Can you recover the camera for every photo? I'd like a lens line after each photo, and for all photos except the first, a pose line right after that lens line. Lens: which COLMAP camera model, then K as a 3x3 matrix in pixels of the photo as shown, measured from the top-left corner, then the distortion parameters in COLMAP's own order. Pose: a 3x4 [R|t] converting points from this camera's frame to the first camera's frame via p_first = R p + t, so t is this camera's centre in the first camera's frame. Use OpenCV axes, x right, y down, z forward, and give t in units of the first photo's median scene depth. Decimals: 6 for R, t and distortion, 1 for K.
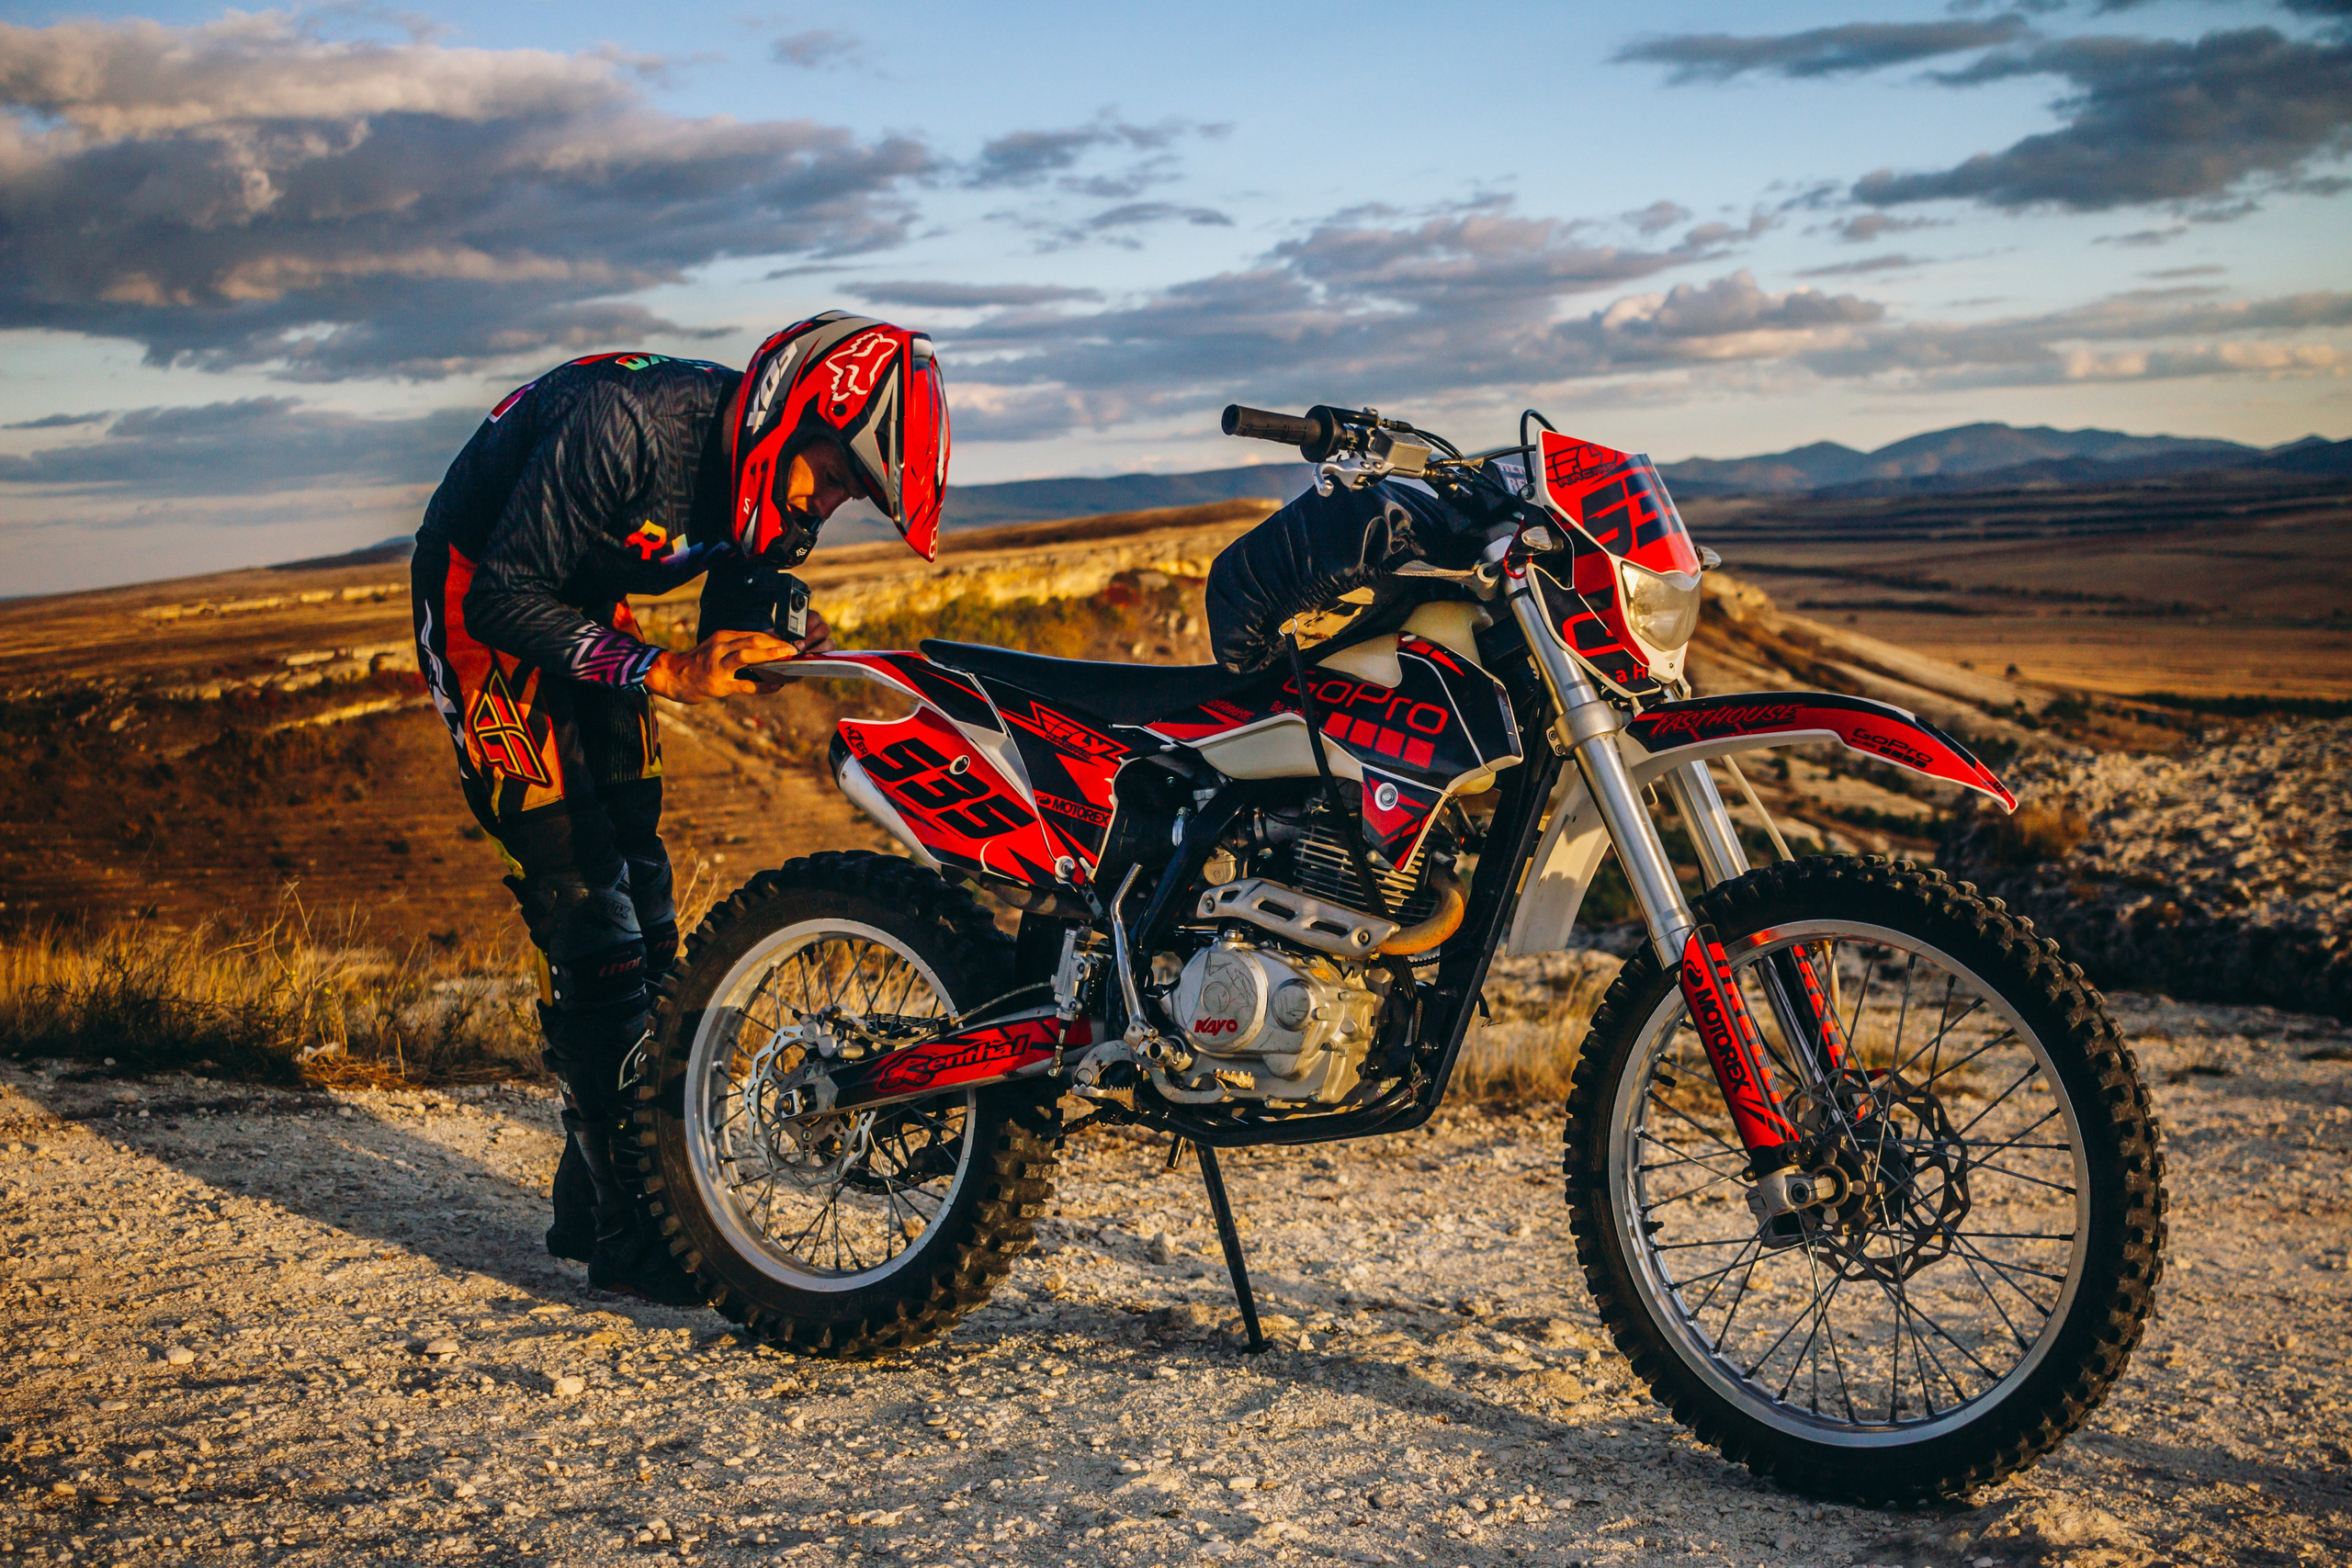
lens RADIAL K [[2639.4, 0, 1183.3], [0, 2639.4, 826.7], [0, 0, 1]] dist [-0.103392, 0.054659]
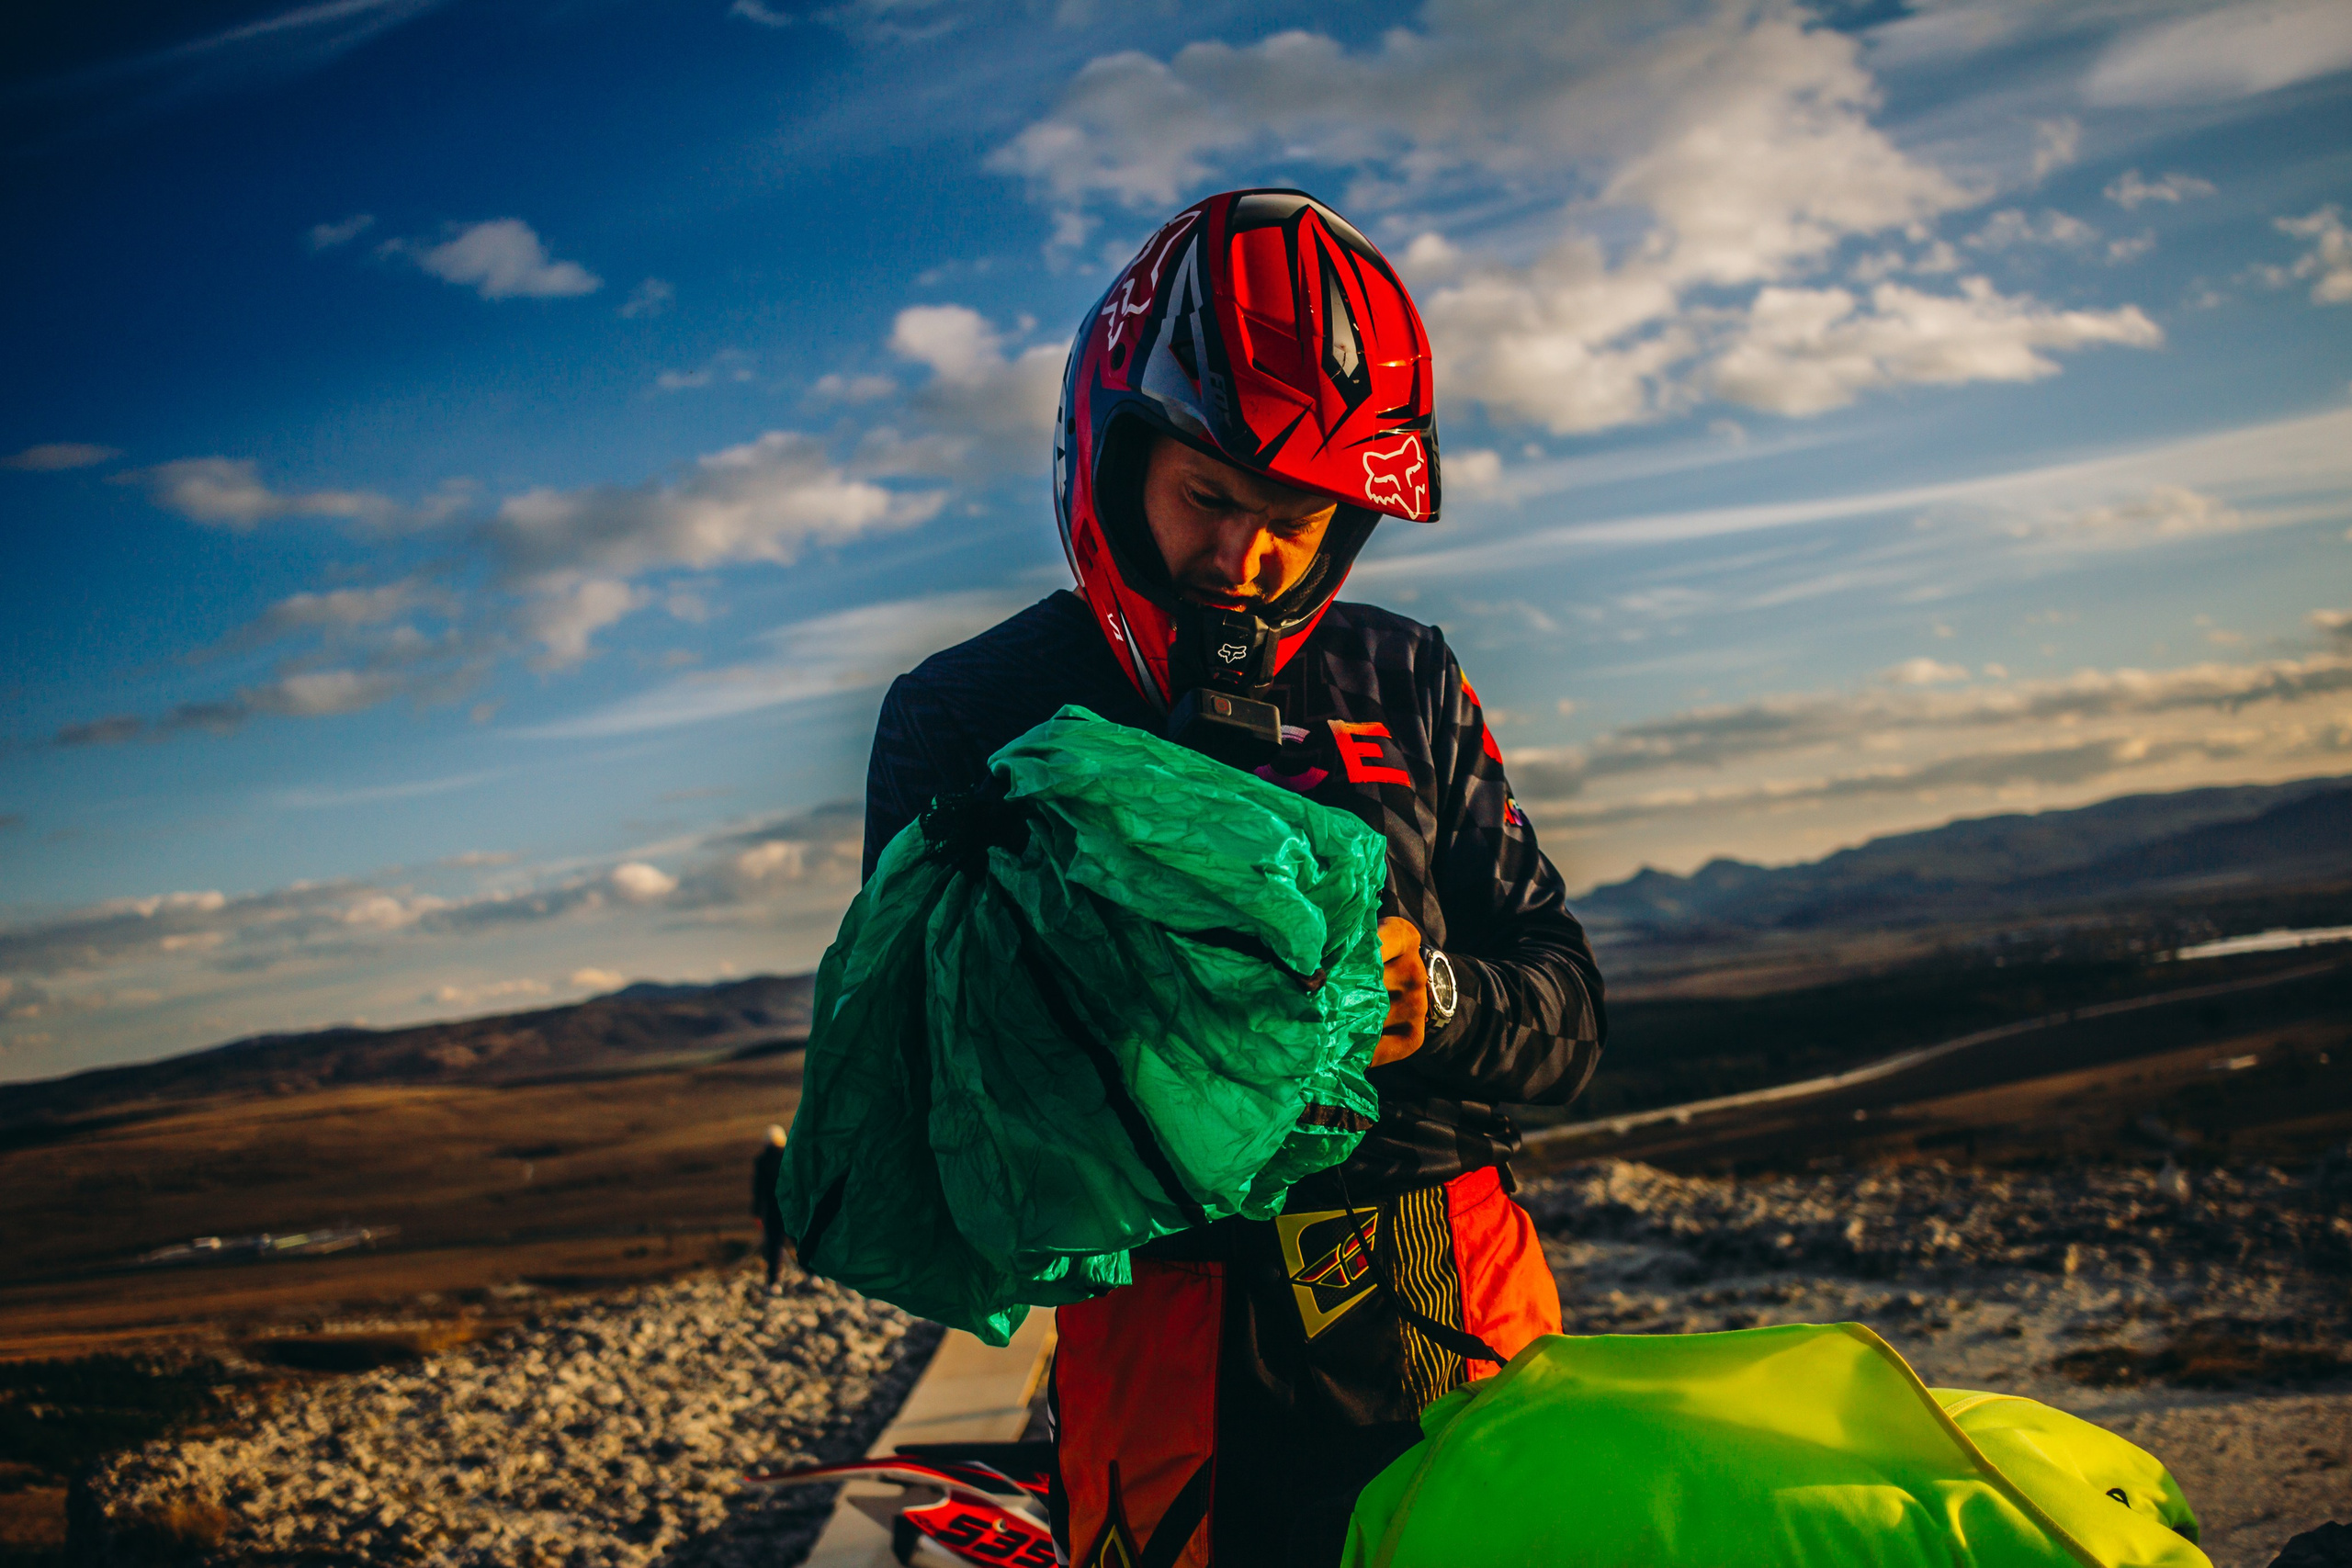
lens RADIAL K [[2647.2, 0, 1181.8], [0, 2647.2, 795.0], [0, 0, 1]] dist [-0.122334, 0.117068]
pose [[0.649266, 0.021935, 0.760245, -1.086303], [0.177634, 0.967565, -0.179620, -0.130253], [-0.739527, 0.251666, 0.624311, -0.071966]]
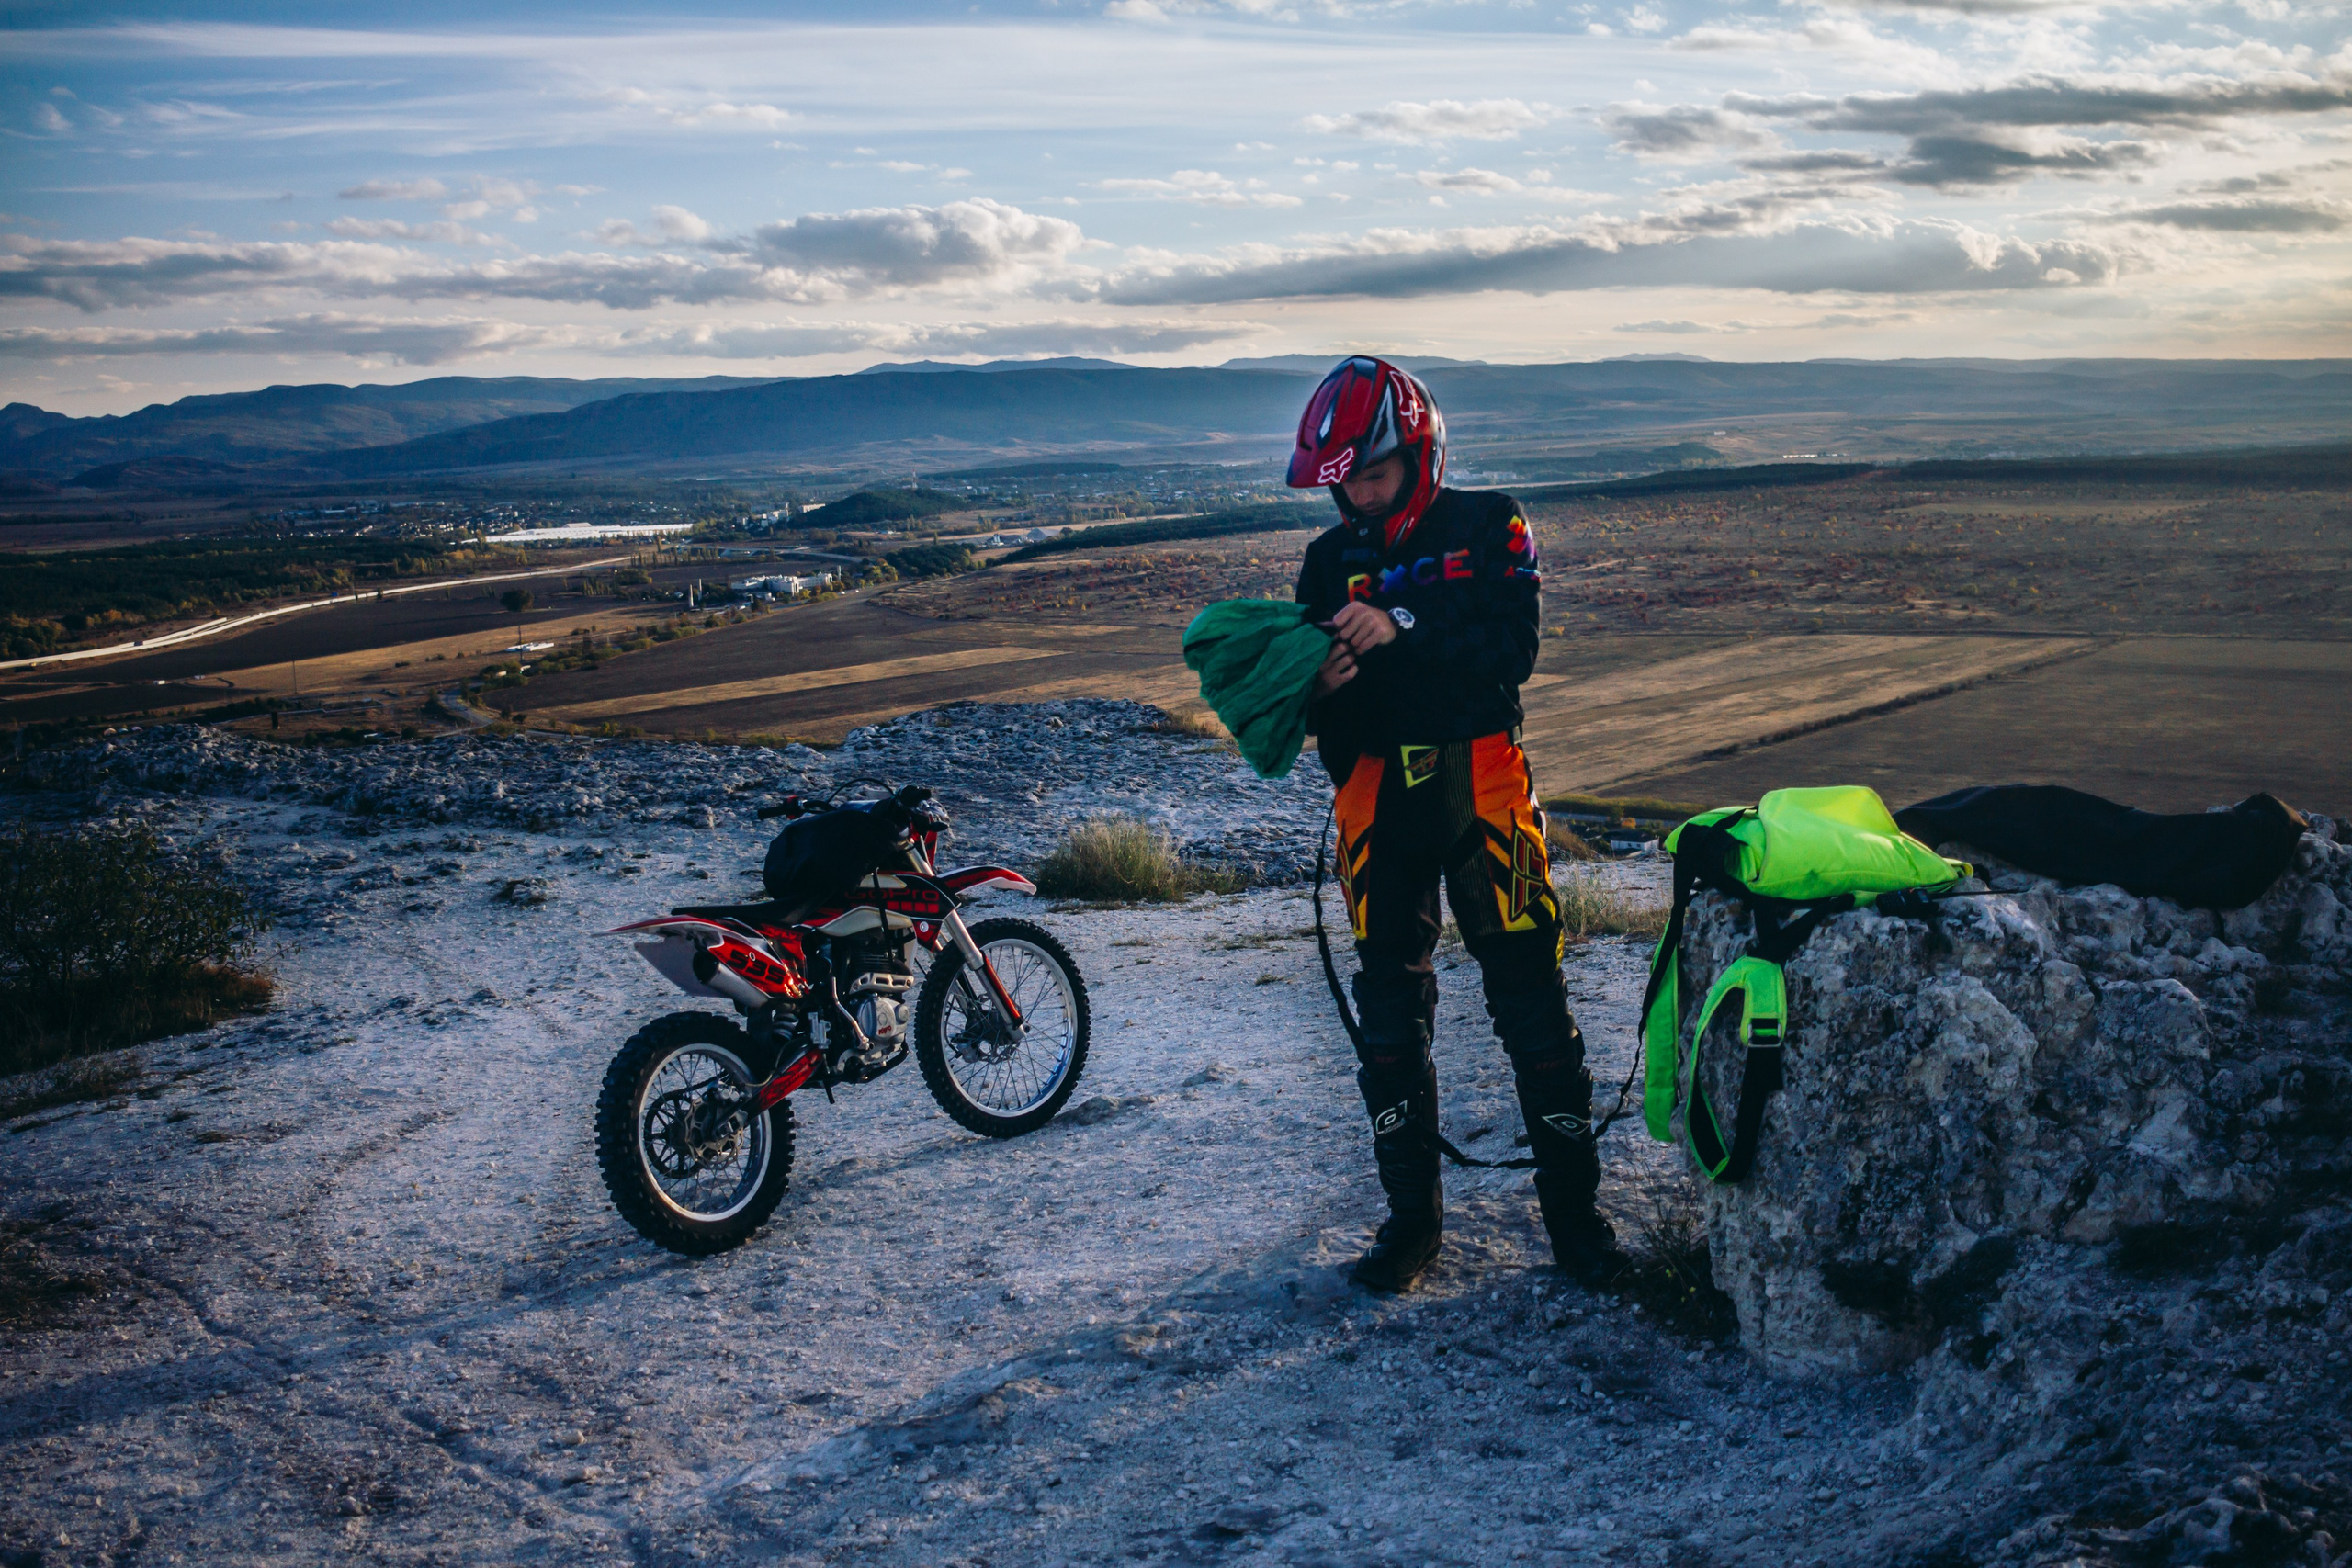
lens RADIAL K [[2642.3, 0, 1178.5], [0, 2642.3, 789.6], [0, 0, 1]] dist [-0.122685, 0.113788]
pose [[0.084086, -0.095693, 0.991853, -2.173265], [0.146840, 0.985701, 0.082651, -0.283654], [-0.985580, 0.138694, 0.096935, 0.393954]]
